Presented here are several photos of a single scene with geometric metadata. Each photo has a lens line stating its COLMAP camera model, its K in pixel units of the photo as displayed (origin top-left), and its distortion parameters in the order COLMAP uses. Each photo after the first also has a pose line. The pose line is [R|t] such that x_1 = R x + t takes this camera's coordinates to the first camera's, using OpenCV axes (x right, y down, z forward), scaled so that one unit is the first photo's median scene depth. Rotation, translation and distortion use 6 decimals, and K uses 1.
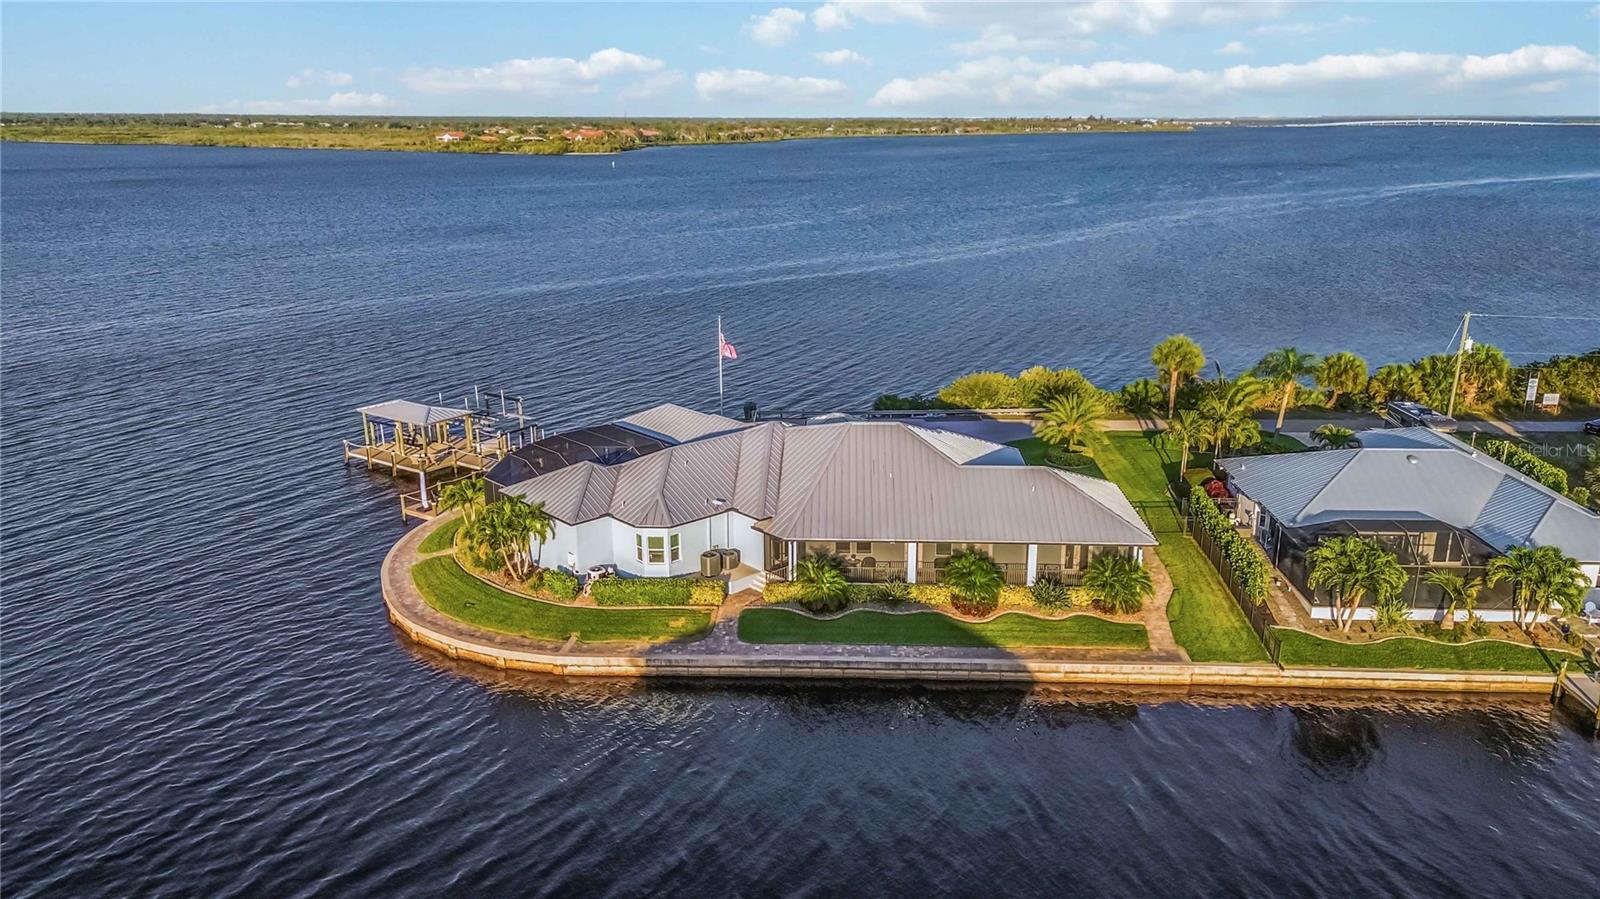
lens RADIAL K [[1138.6, 0, 832.9], [0, 1138.6, 453.2], [0, 0, 1]] dist [0.042744, -0.043264]
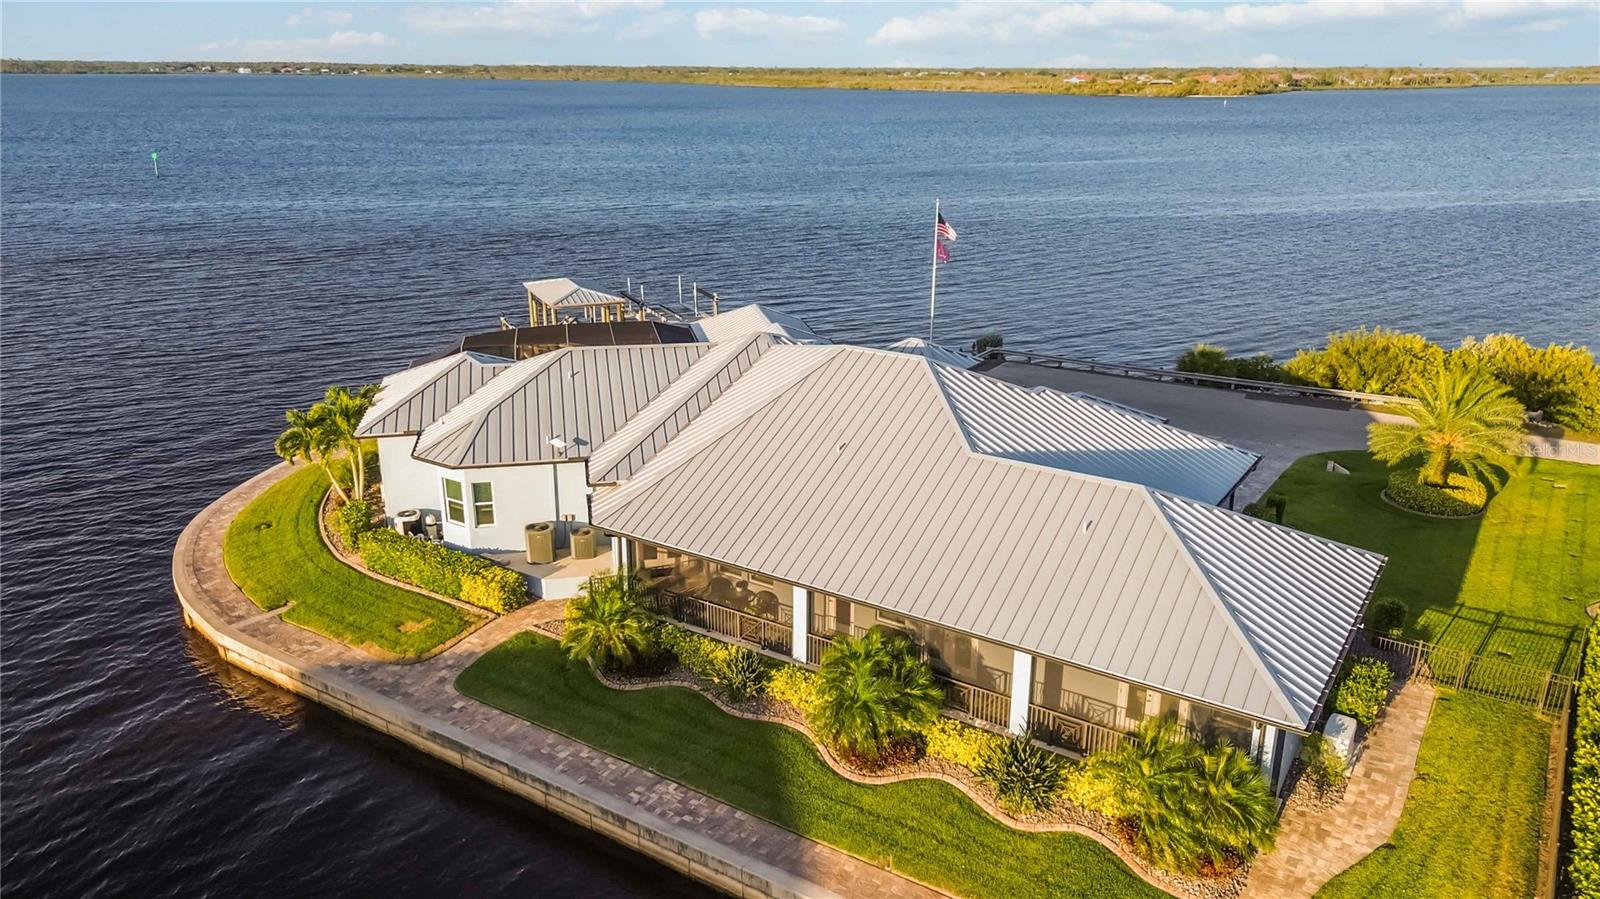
lens RADIAL K [[1132.5, 0, 812.0], [0, 1132.5, 446.6], [0, 0, 1]] dist [0.020165, -0.008364]
pose [[0.850557, 0.171447, -0.497151, 0.316894], [-0.152478, 0.985155, 0.078871, -0.023057], [0.503293, 0.008720, 0.864072, 0.568085]]
